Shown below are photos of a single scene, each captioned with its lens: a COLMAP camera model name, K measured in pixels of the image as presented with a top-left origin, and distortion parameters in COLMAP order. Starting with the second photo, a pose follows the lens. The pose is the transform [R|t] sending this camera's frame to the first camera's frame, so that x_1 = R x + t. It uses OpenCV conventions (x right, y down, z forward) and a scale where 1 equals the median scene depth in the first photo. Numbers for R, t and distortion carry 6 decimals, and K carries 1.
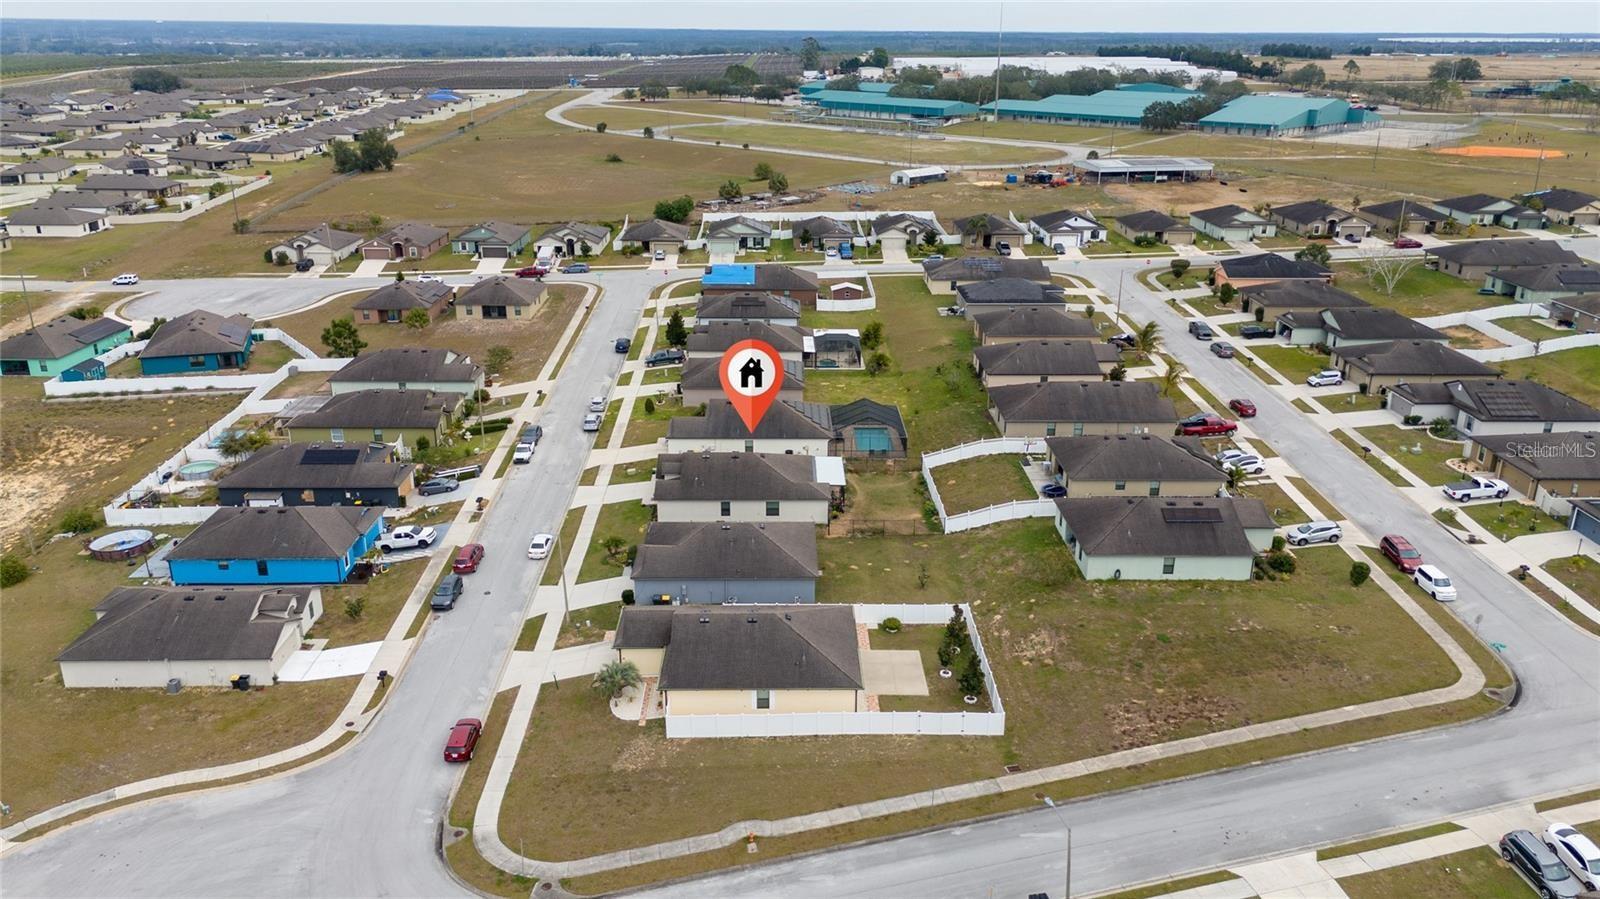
lens RADIAL K [[1170.6, 0, 800.0], [0, 1170.6, 449.5], [0, 0, 1]] dist [0.081847, -0.082779]
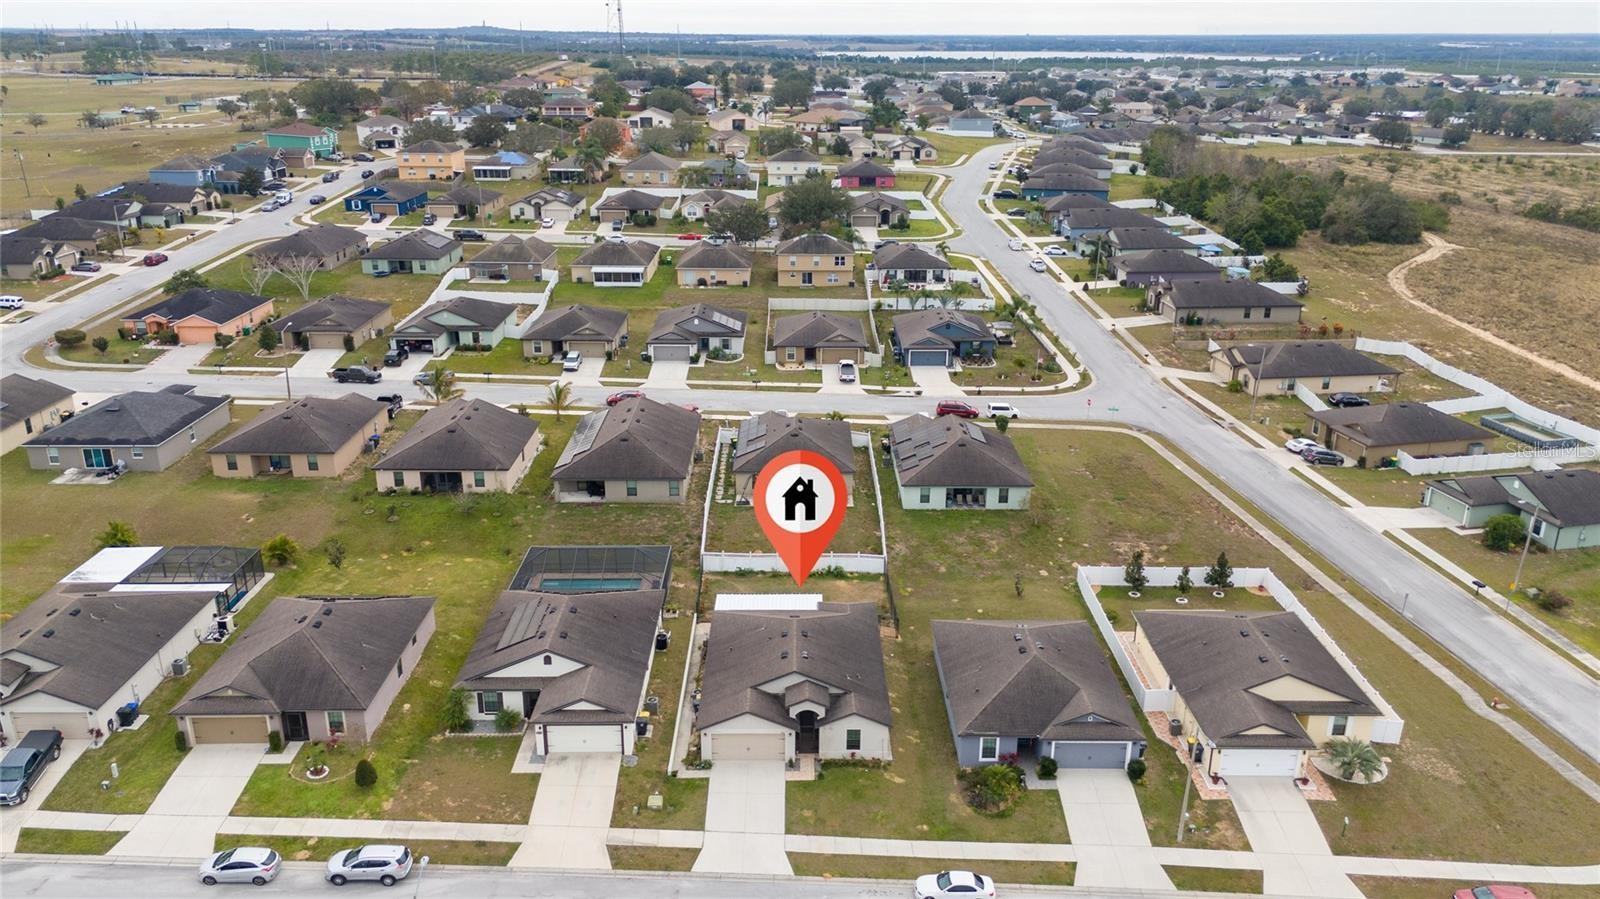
lens RADIAL K [[1170.6, 0, 800.0], [0, 1170.6, 449.5], [0, 0, 1]] dist [0.081847, -0.082779]
pose [[0.013107, -0.344549, 0.938677, -0.763581], [0.335513, 0.885849, 0.320473, -0.359437], [-0.941944, 0.310737, 0.127212, 1.010754]]
